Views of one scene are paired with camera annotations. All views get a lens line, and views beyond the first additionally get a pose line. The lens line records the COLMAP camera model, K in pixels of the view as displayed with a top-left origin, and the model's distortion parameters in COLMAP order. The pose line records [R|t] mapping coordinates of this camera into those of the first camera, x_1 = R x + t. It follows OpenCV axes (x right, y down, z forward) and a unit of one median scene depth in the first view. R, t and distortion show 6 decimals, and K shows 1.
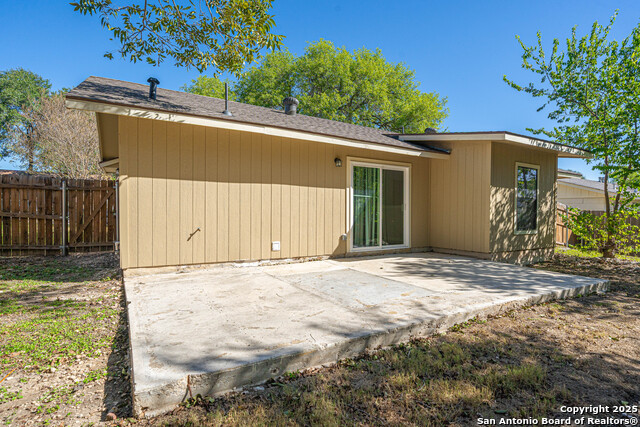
lens RADIAL K [[326.1, 0, 317.8], [0, 326.1, 214.2], [0, 0, 1]] dist [0.000880, -0.000010]
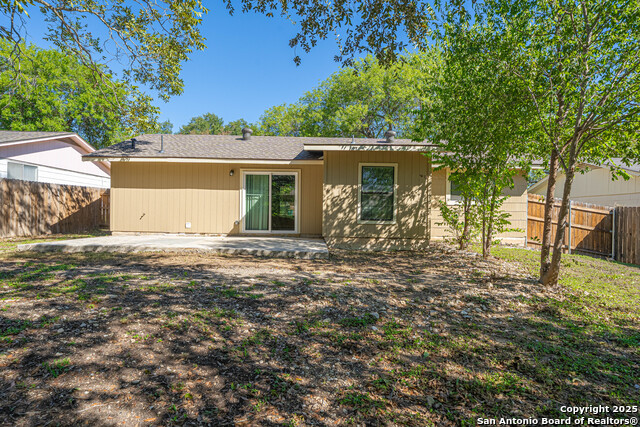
lens RADIAL K [[358.1, 0, 320.3], [0, 358.1, 214.9], [0, 0, 1]] dist [0.004663, 0.000166]
pose [[0.854141, -0.000849, -0.520041, 1.193028], [-0.012683, 0.999667, -0.022462, 0.064447], [0.519887, 0.025781, 0.853846, -0.192684]]
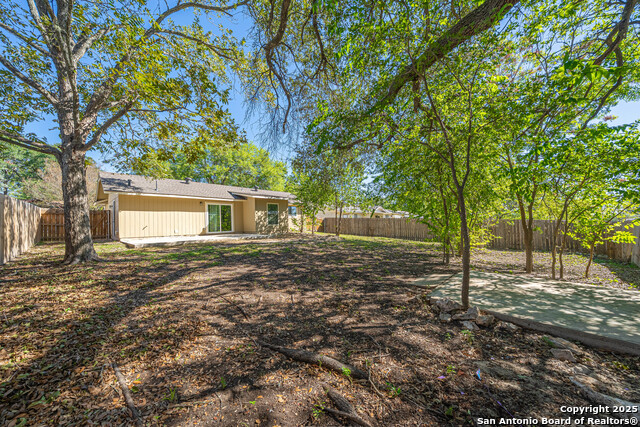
lens RADIAL K [[222.3, 0, 322.1], [0, 222.3, 217.0], [0, 0, 1]] dist [-0.002969, -0.000263]
pose [[0.952236, -0.026369, 0.304223, 0.469546], [0.036734, 0.998922, -0.028396, 0.061578], [-0.303146, 0.038215, 0.952178, -1.222708]]
